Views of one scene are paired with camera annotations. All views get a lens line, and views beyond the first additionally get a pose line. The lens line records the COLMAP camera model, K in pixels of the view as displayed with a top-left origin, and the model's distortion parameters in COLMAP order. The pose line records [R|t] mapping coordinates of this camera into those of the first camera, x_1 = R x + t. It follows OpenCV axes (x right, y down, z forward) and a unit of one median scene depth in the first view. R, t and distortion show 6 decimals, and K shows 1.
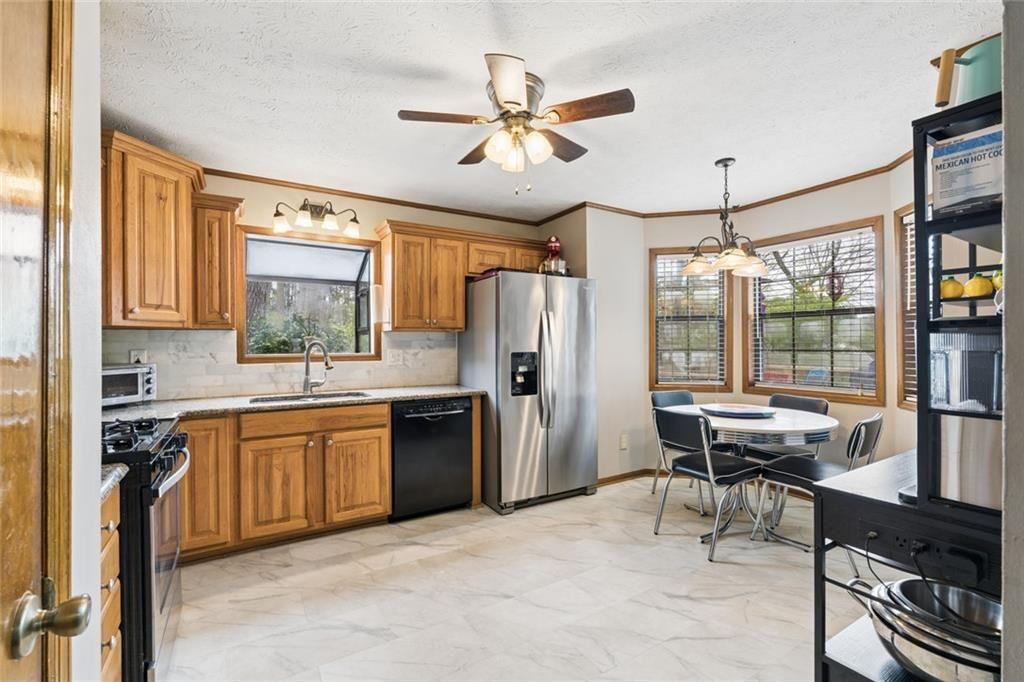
lens RADIAL K [[447.6, 0, 506.6], [0, 447.6, 343.5], [0, 0, 1]] dist [-0.005162, 0.000110]
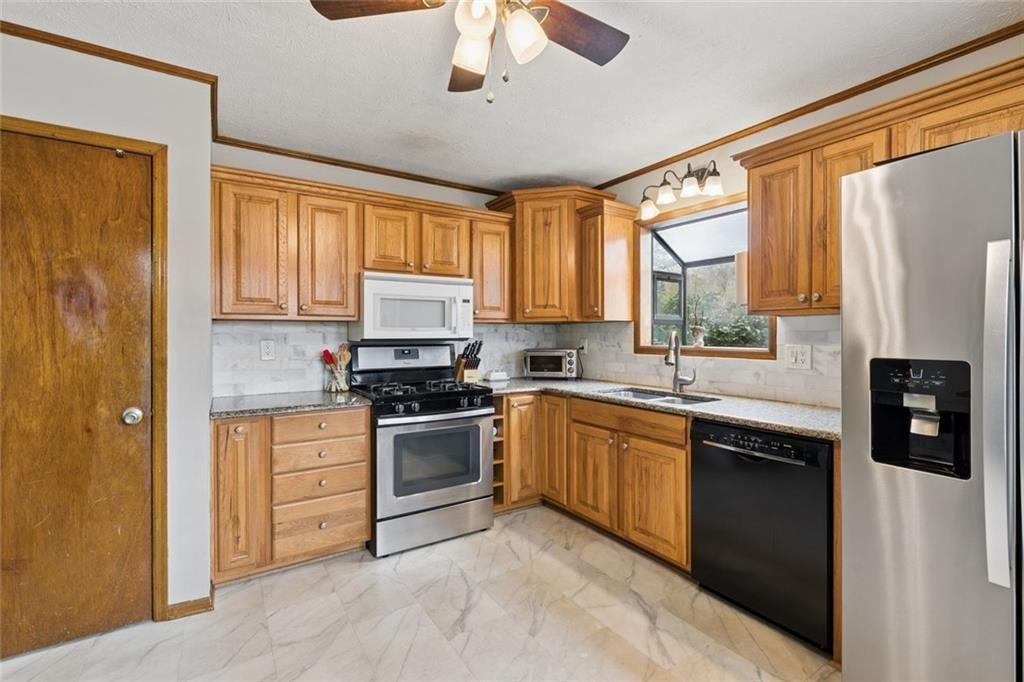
lens RADIAL K [[447.6, 0, 505.7], [0, 447.6, 335.2], [0, 0, 1]] dist [-0.005162, 0.000110]
pose [[0.034568, 0.007473, -0.999374, 0.476114], [0.000335, 0.999972, 0.007489, -0.005737], [0.999402, -0.000593, 0.034564, 0.720777]]
